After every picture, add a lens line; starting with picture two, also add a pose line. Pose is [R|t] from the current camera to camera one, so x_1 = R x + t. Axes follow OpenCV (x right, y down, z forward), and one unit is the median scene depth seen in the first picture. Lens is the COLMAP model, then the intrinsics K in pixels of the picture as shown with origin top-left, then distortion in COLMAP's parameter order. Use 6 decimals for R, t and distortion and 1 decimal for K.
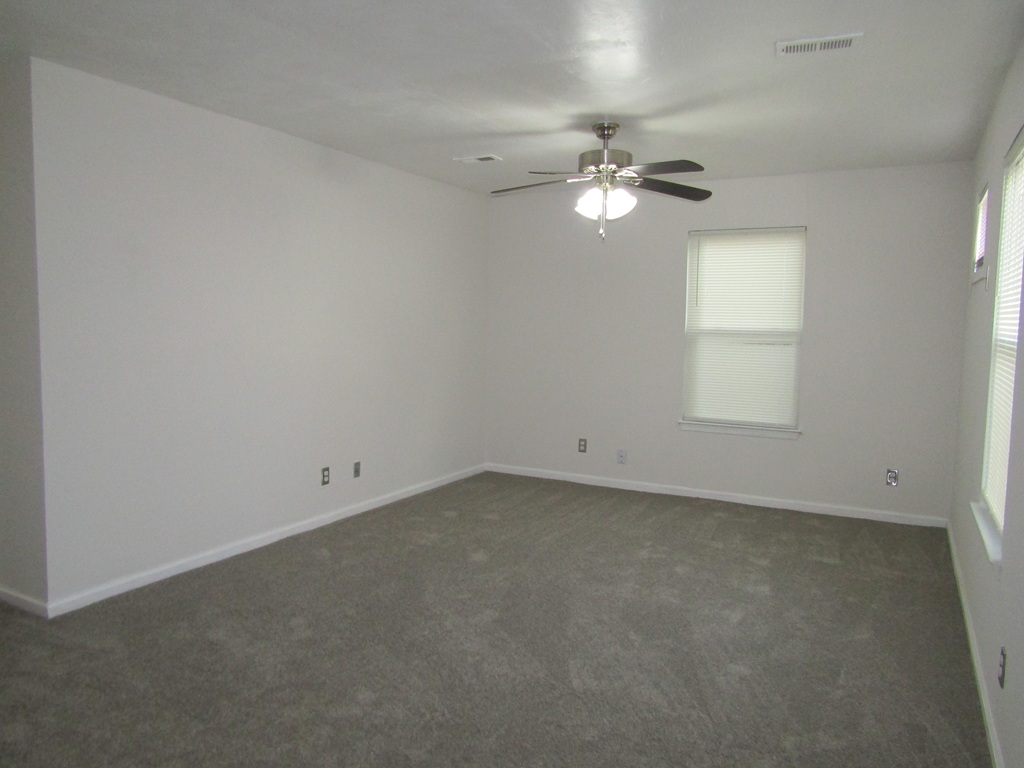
lens RADIAL K [[737.5, 0, 511.9], [0, 737.5, 383.0], [0, 0, 1]] dist [-0.006701, 0.002987]
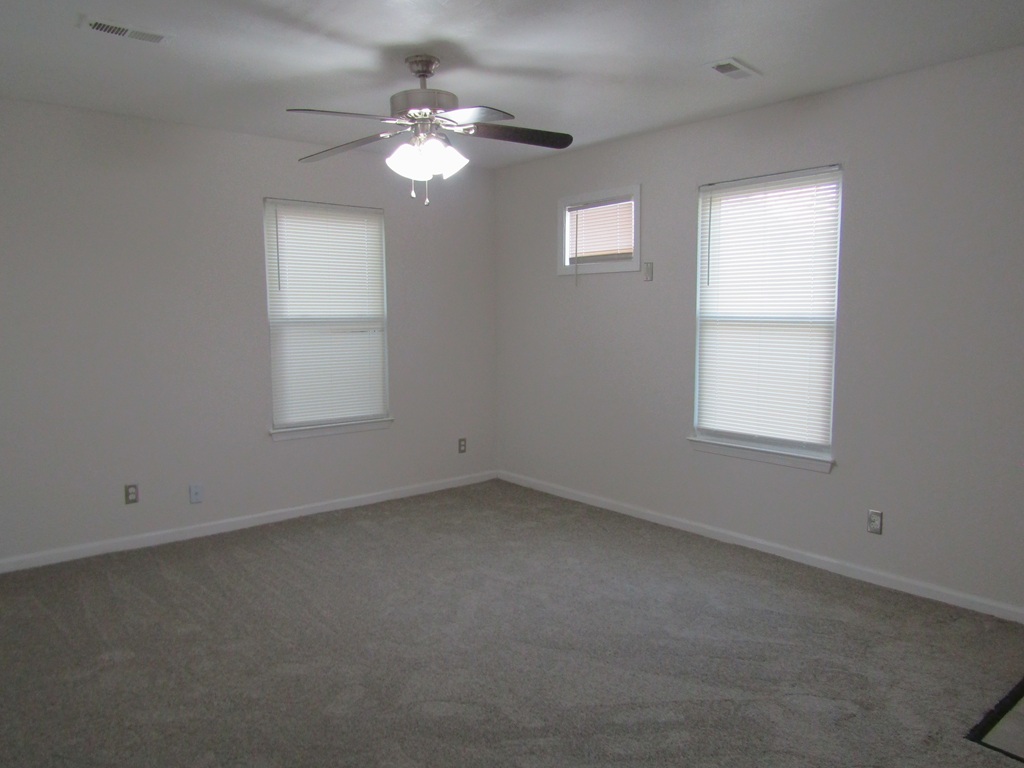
lens RADIAL K [[737.5, 0, 512.1], [0, 737.5, 386.5], [0, 0, 1]] dist [-0.006701, 0.002987]
pose [[0.361726, -0.111786, 0.925558, -0.445118], [0.086214, 0.992542, 0.086182, -0.046854], [-0.928290, 0.048622, 0.368666, 0.472826]]
